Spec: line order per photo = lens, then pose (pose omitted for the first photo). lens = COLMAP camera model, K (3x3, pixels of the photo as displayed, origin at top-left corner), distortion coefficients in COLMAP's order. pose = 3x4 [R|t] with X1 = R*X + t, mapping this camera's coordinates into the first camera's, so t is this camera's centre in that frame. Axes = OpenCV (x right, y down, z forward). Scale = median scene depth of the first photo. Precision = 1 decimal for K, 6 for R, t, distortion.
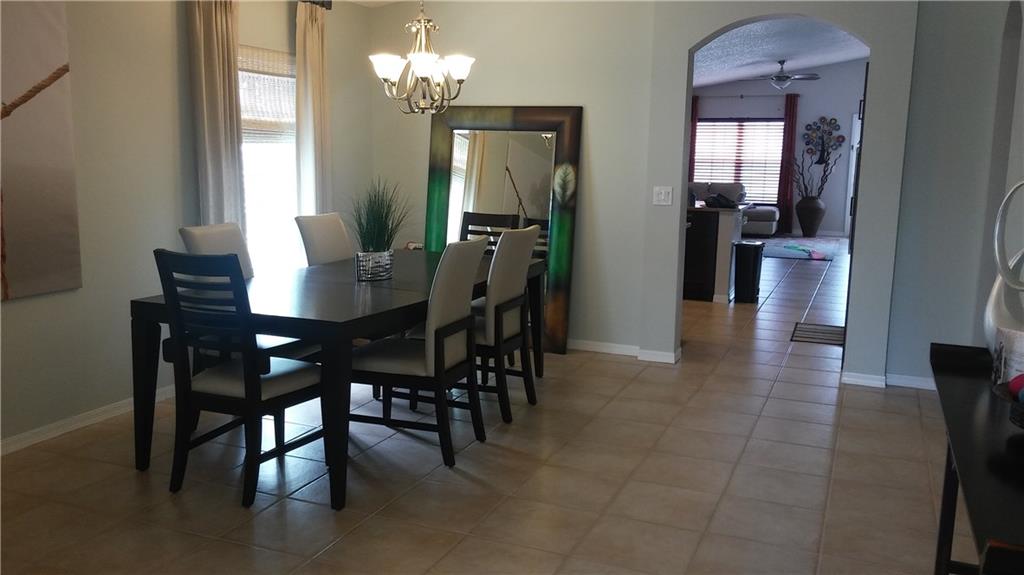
lens RADIAL K [[811.4, 0, 512.0], [0, 811.4, 287.5], [0, 0, 1]] dist [0.008305, 0.002172]
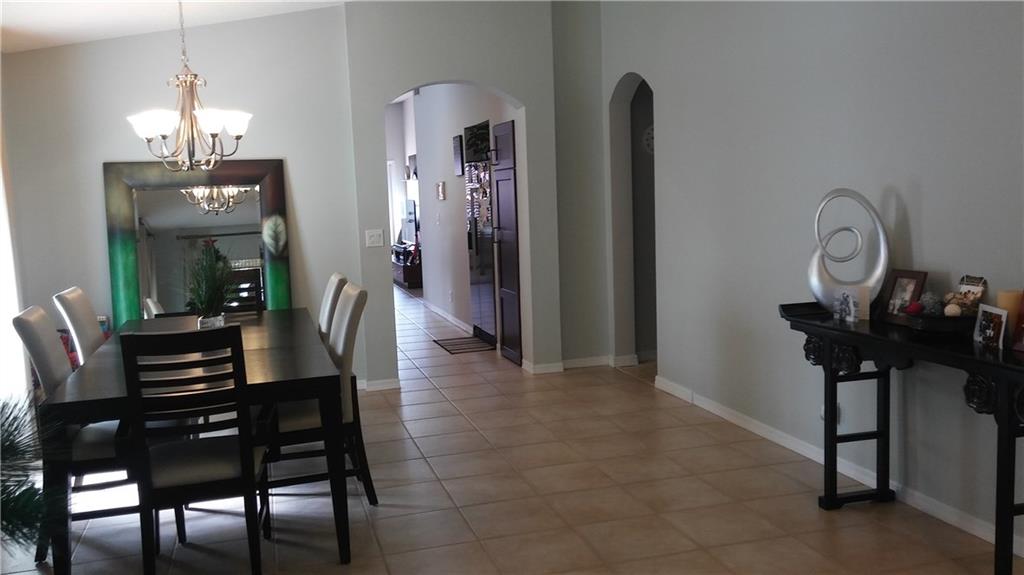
lens RADIAL K [[811.4, 0, 512.0], [0, 811.4, 287.5], [0, 0, 1]] dist [0.008305, 0.002172]
pose [[0.776927, -0.120359, 0.617979, -0.352430], [0.154331, 0.988018, -0.001598, -0.016624], [-0.610382, 0.096615, 0.786193, 0.032253]]
